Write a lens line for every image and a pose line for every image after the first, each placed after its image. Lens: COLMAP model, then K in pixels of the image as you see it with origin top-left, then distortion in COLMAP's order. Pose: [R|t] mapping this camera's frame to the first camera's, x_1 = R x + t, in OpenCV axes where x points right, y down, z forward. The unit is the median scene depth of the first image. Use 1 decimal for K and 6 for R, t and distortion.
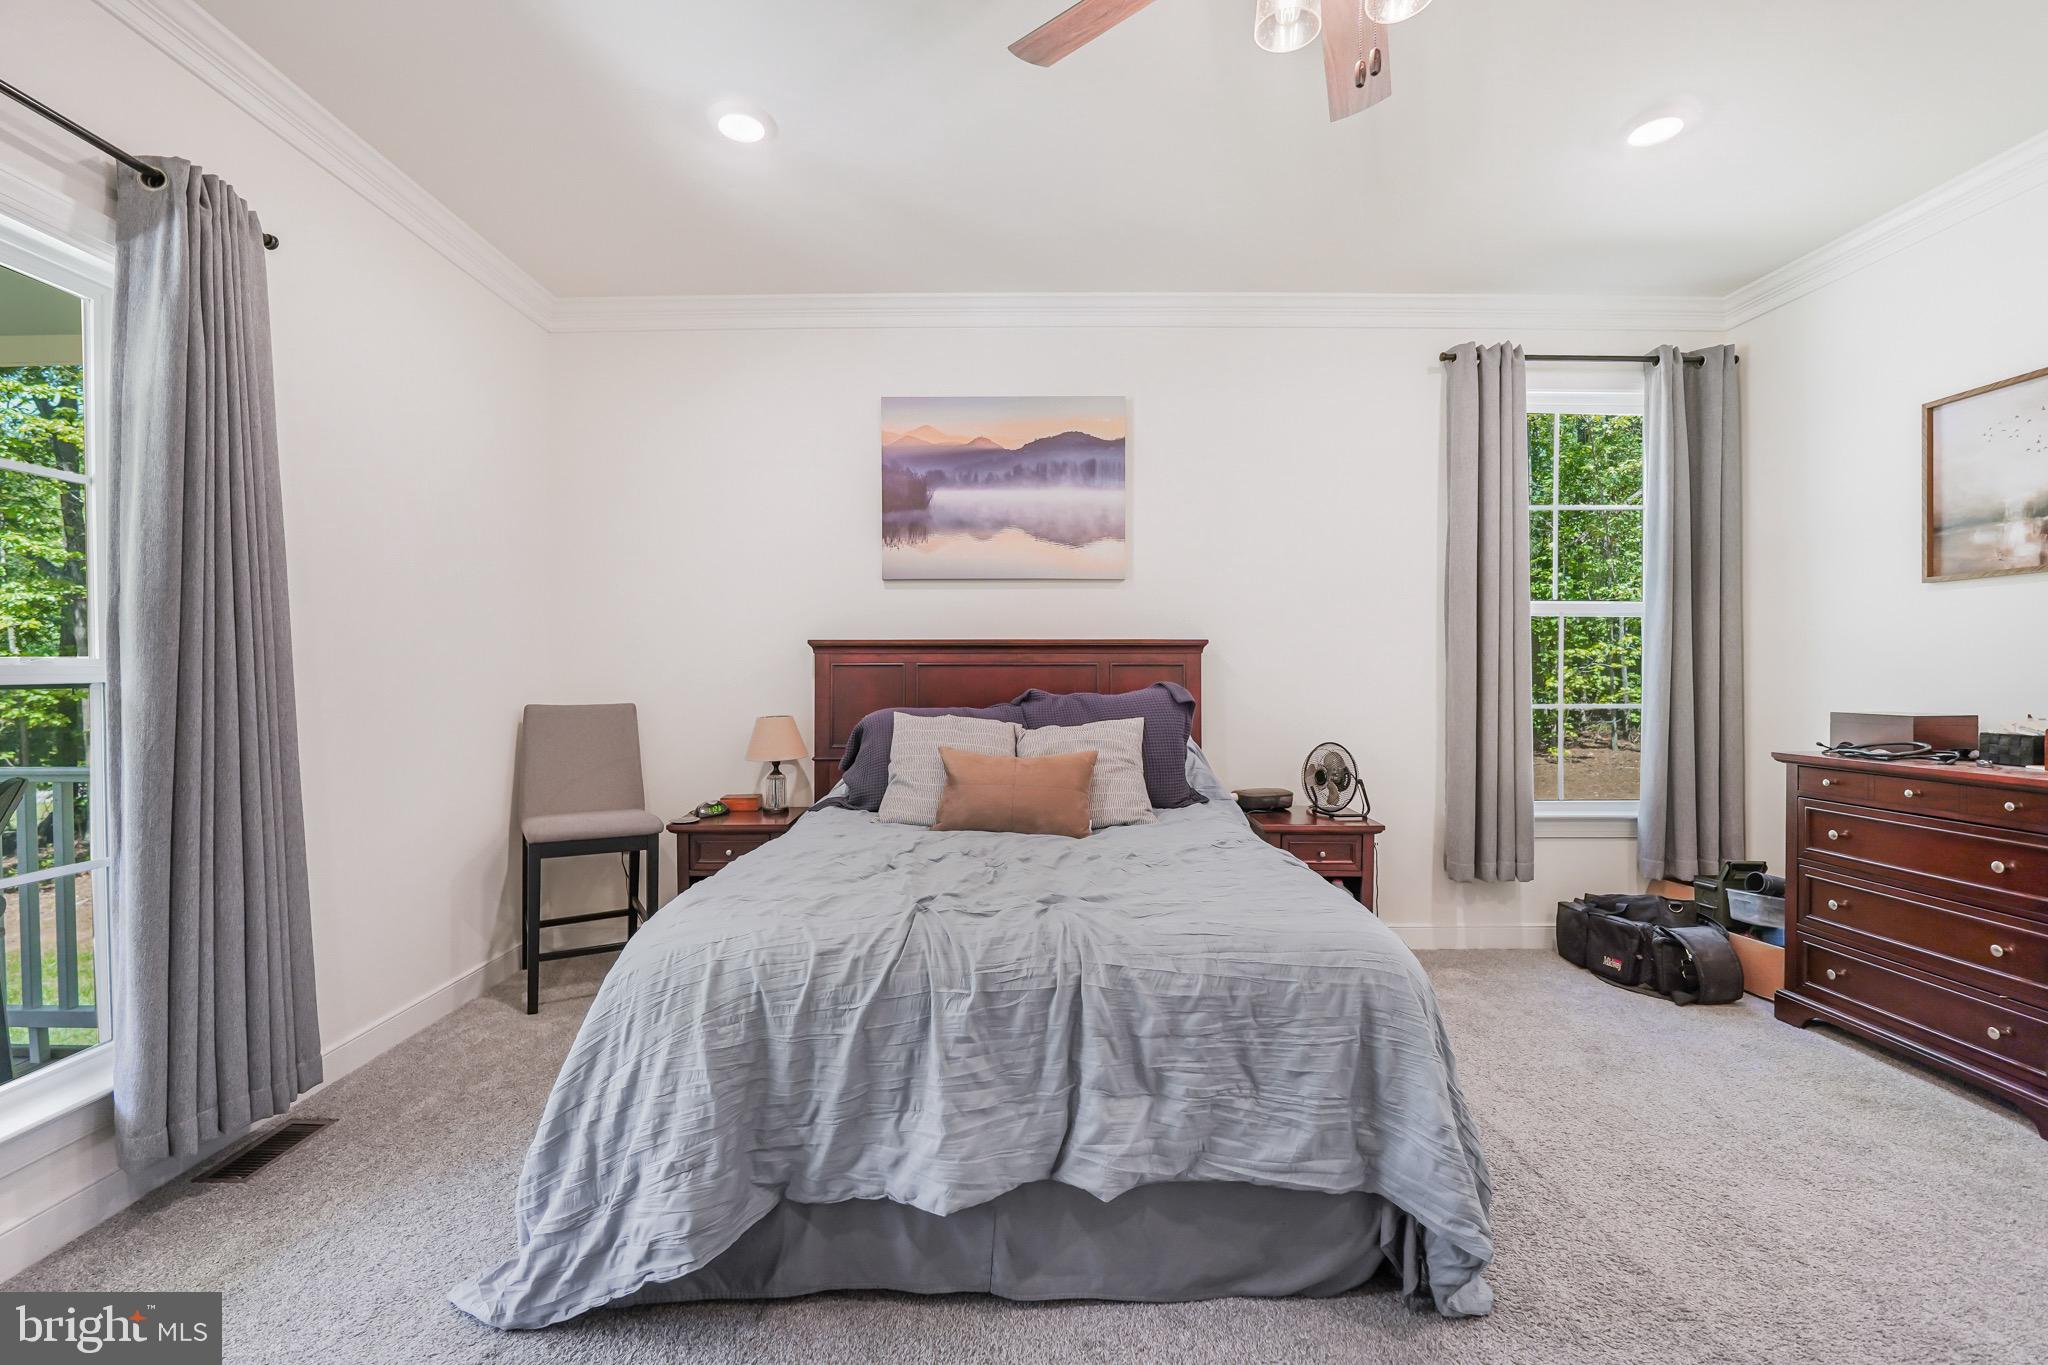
lens RADIAL K [[883.7, 0, 1024.5], [0, 883.7, 680.1], [0, 0, 1]] dist [-0.010794, 0.000725]
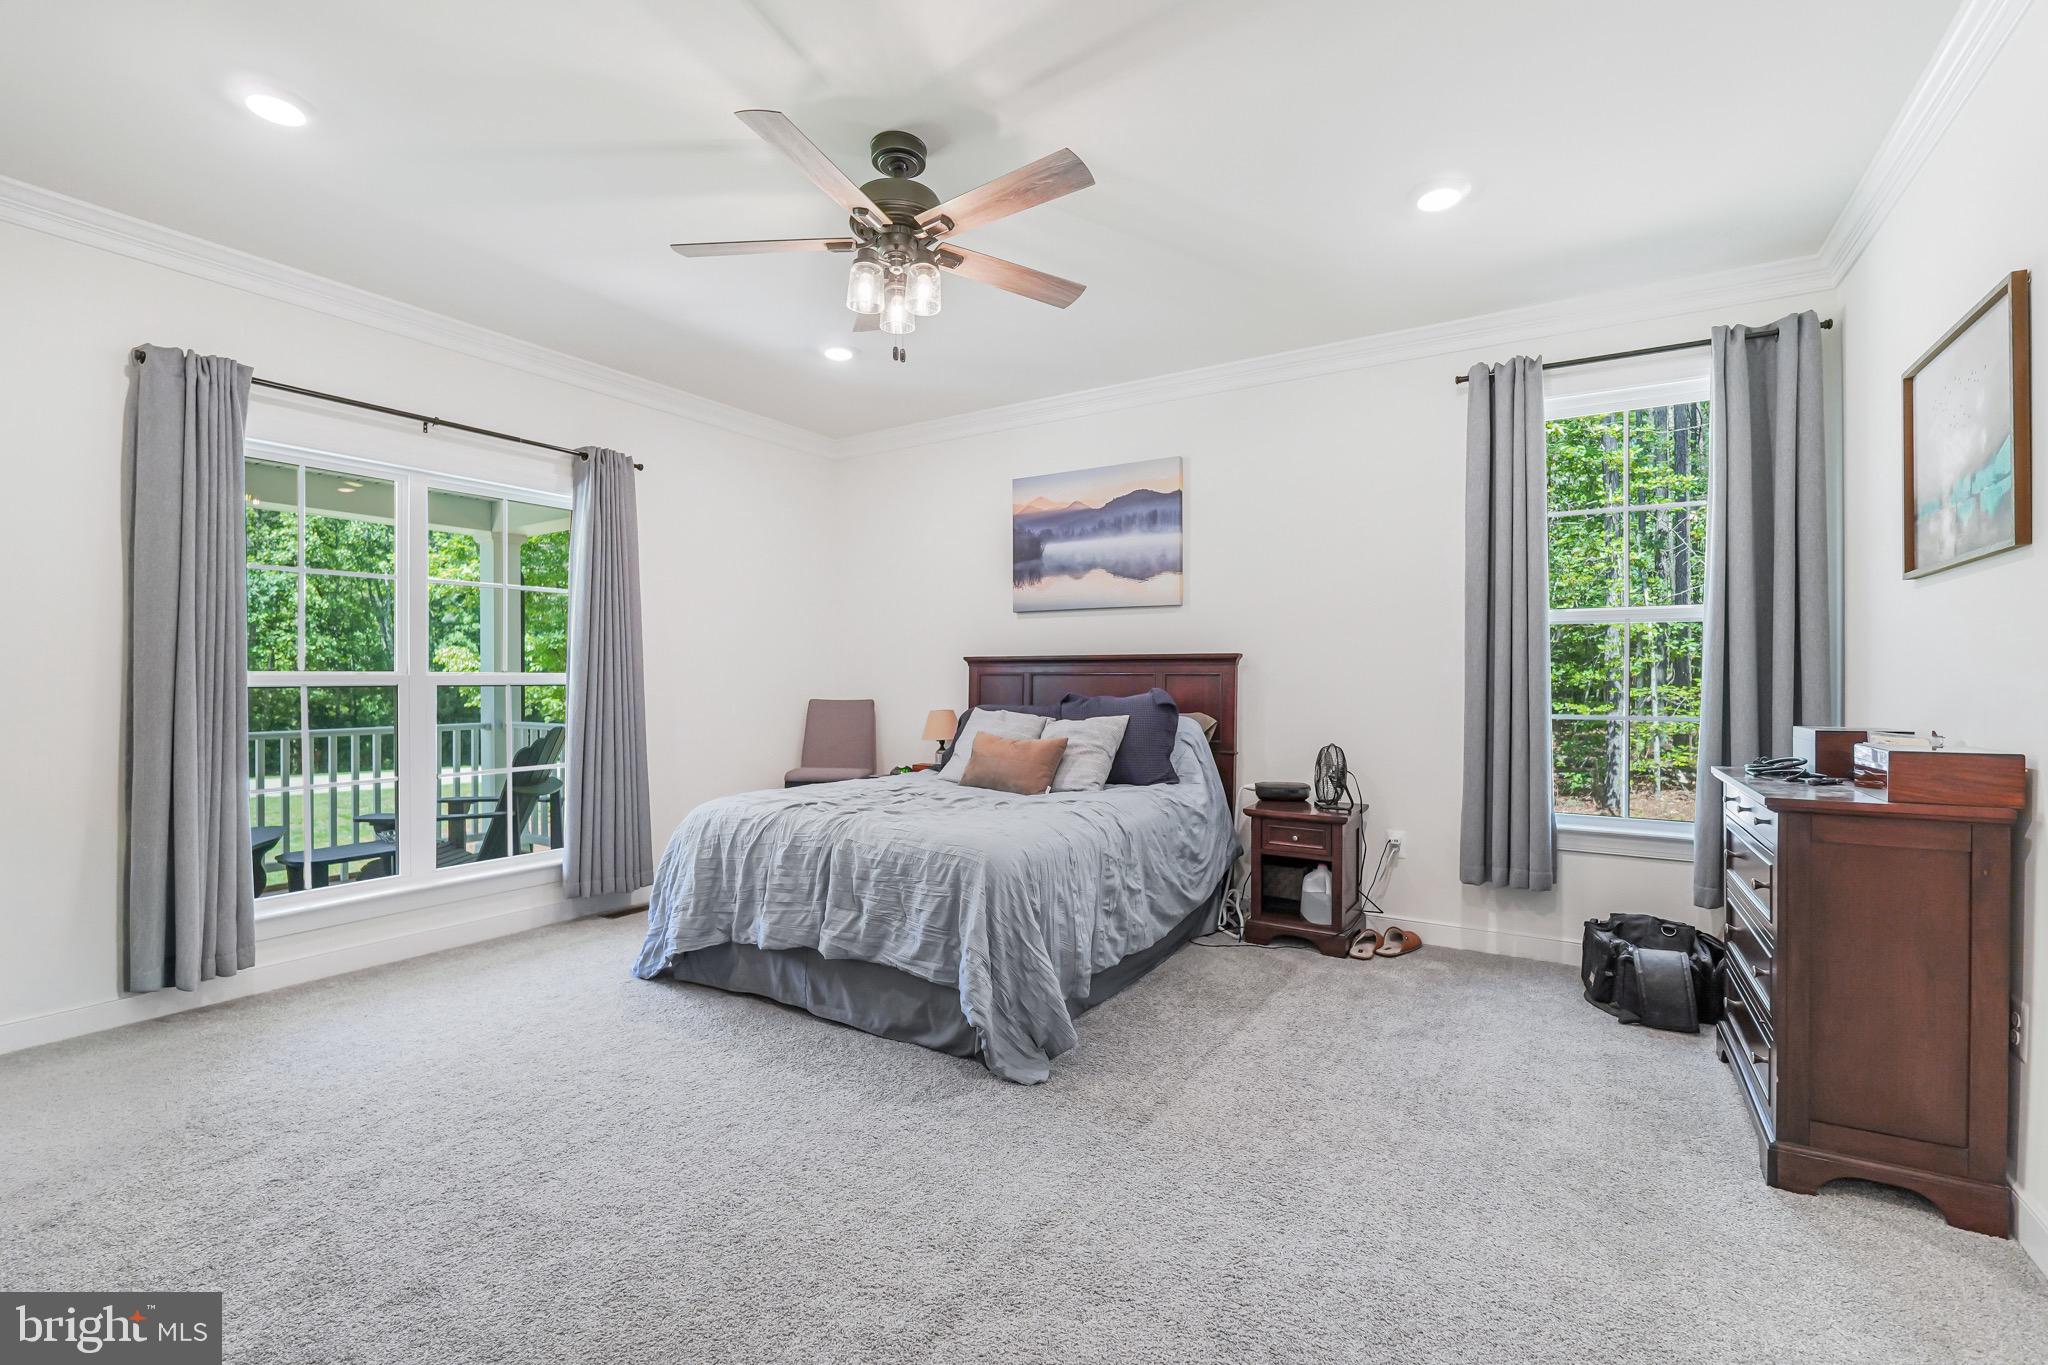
lens RADIAL K [[883.7, 0, 1020.4], [0, 883.7, 680.4], [0, 0, 1]] dist [-0.010794, 0.000725]
pose [[0.847835, 0.003464, -0.530249, 0.586956], [-0.007910, 0.999950, -0.006114, 0.000094], [0.530202, 0.009378, 0.847820, -0.159028]]
